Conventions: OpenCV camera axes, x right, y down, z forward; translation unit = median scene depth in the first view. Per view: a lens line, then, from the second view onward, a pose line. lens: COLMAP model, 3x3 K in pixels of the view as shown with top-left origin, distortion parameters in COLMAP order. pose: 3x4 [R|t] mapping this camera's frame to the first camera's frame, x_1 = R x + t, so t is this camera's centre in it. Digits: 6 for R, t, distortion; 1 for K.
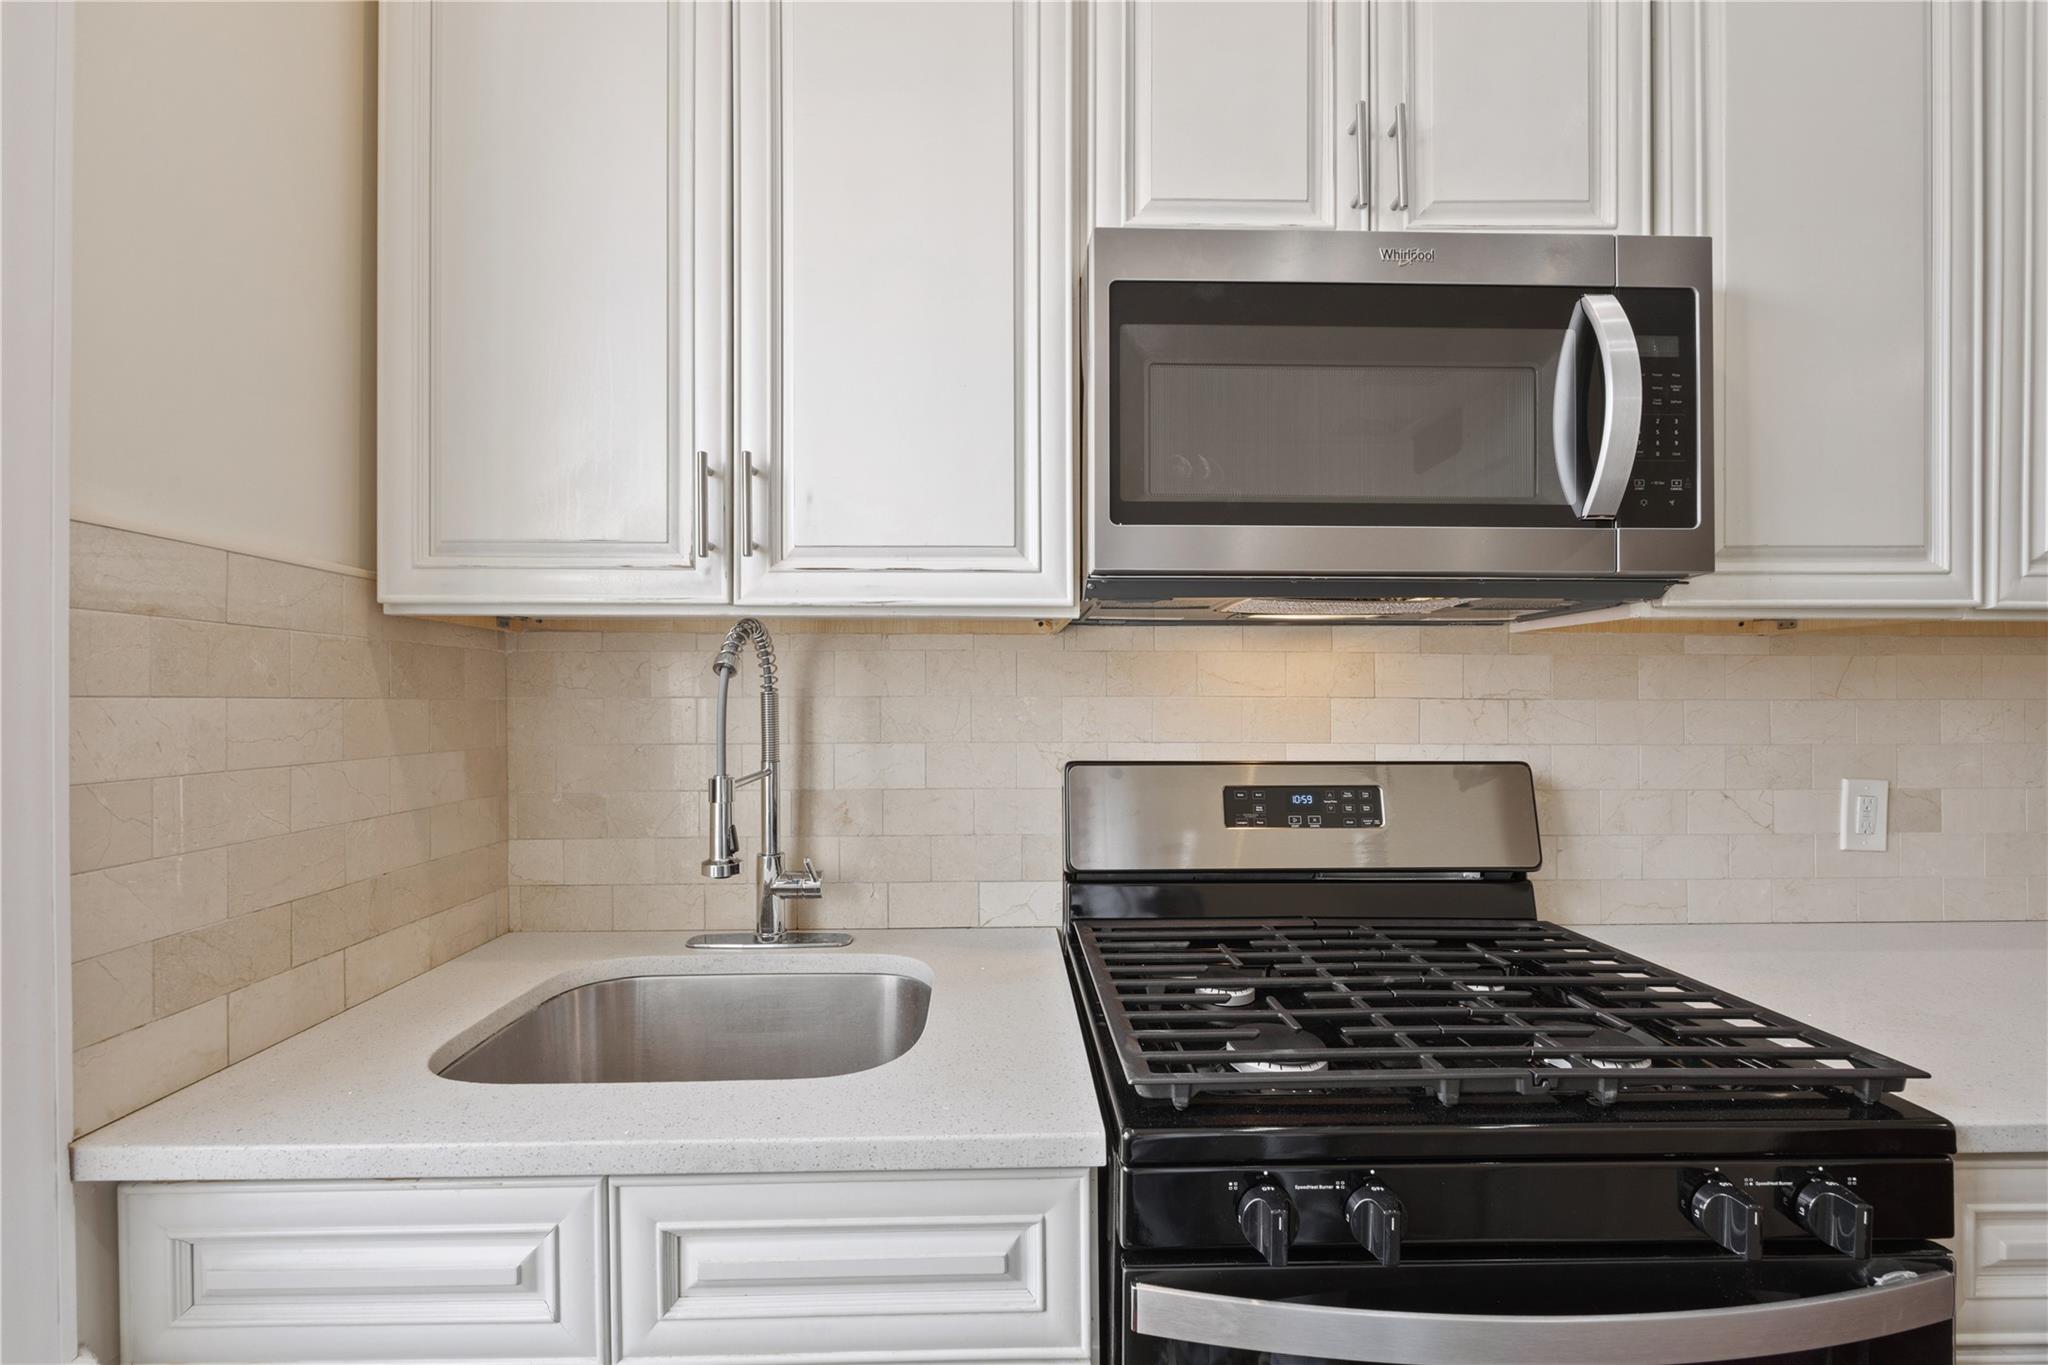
lens RADIAL K [[797.4, 0, 1015.8], [0, 797.4, 694.8], [0, 0, 1]] dist [0.005439, -0.000044]
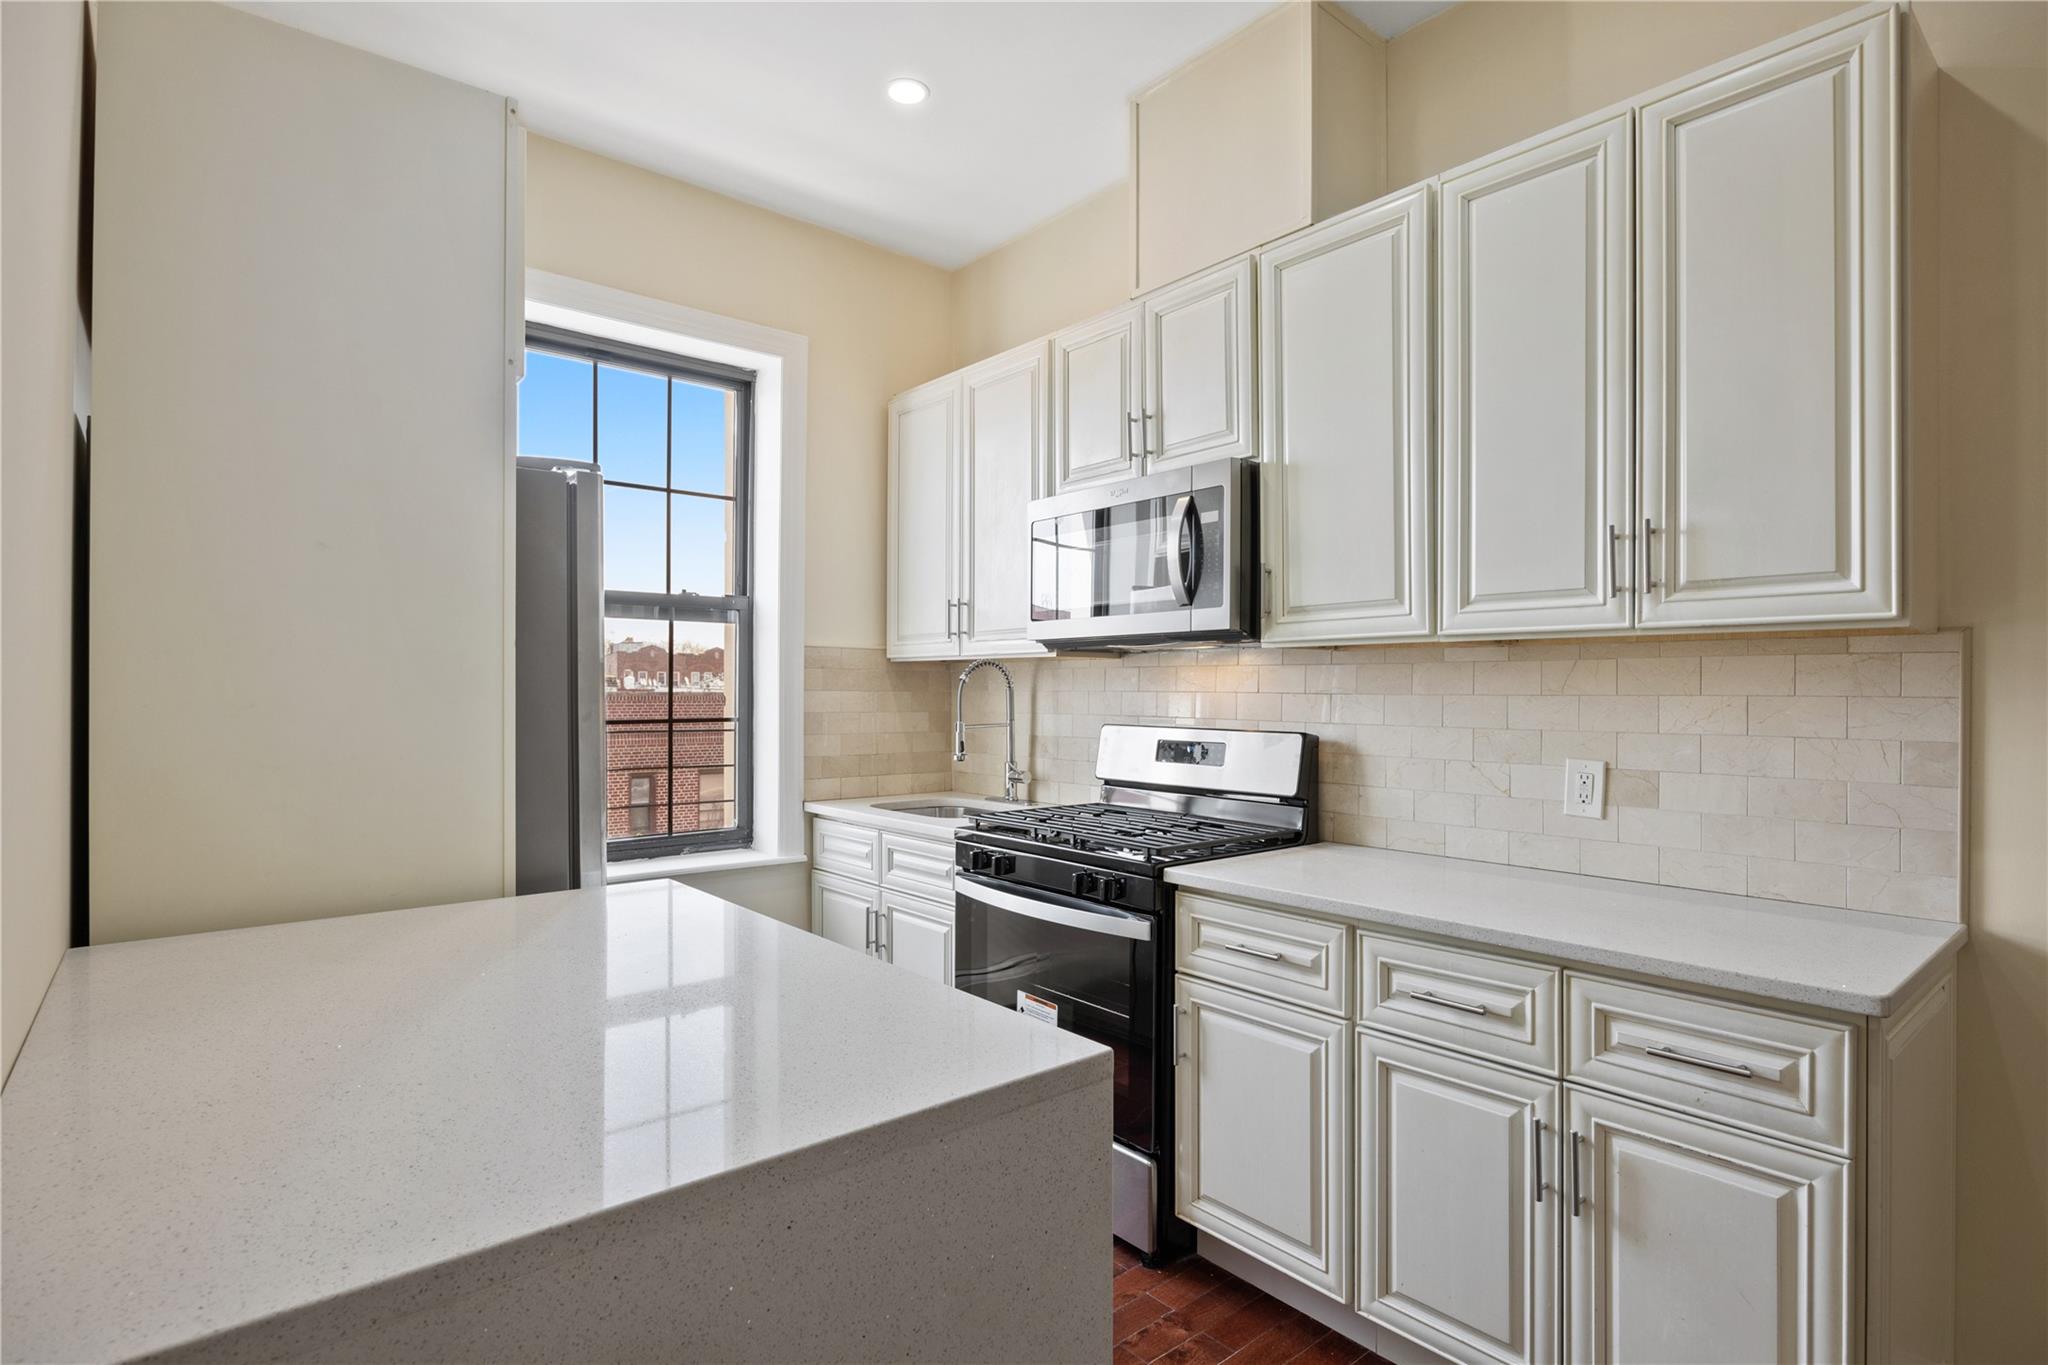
lens RADIAL K [[1018.5, 0, 1034.9], [0, 1018.5, 688.0], [0, 0, 1]] dist [-0.000259, -0.000728]
pose [[0.631092, 0.001055, -0.775707, 1.891299], [0.003063, 0.999988, 0.003852, -0.015596], [0.775702, -0.004807, 0.631081, -0.713995]]
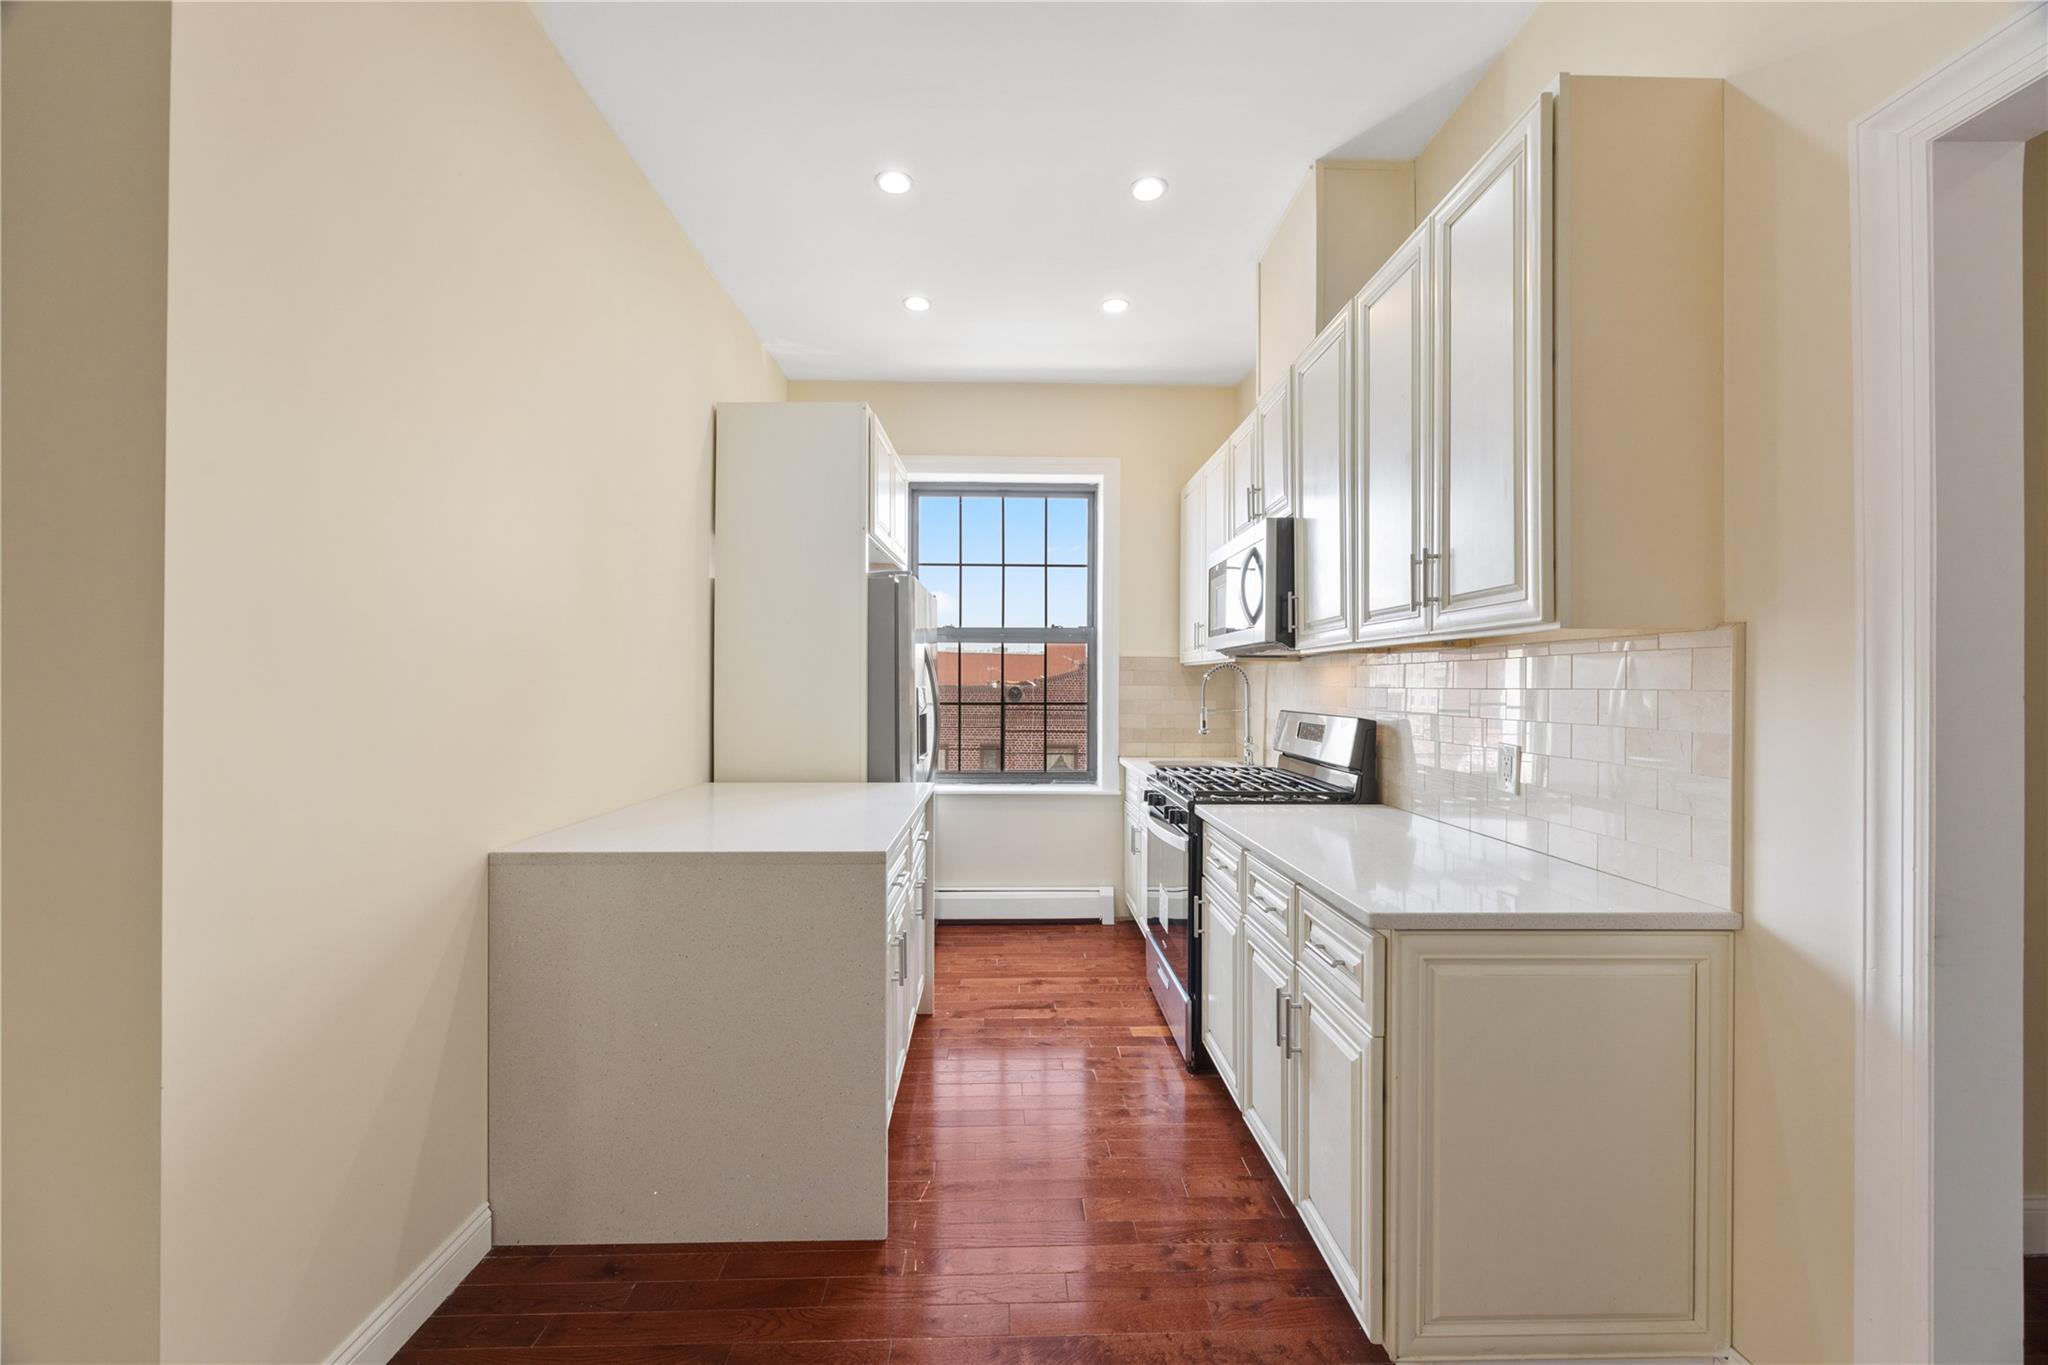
lens RADIAL K [[797.4, 0, 1028.0], [0, 797.4, 688.8], [0, 0, 1]] dist [0.005439, -0.000044]
pose [[0.002993, 0.007161, -0.999970, 2.732633], [0.006307, 0.999954, 0.007180, -0.010929], [0.999976, -0.006329, 0.002948, 0.146310]]
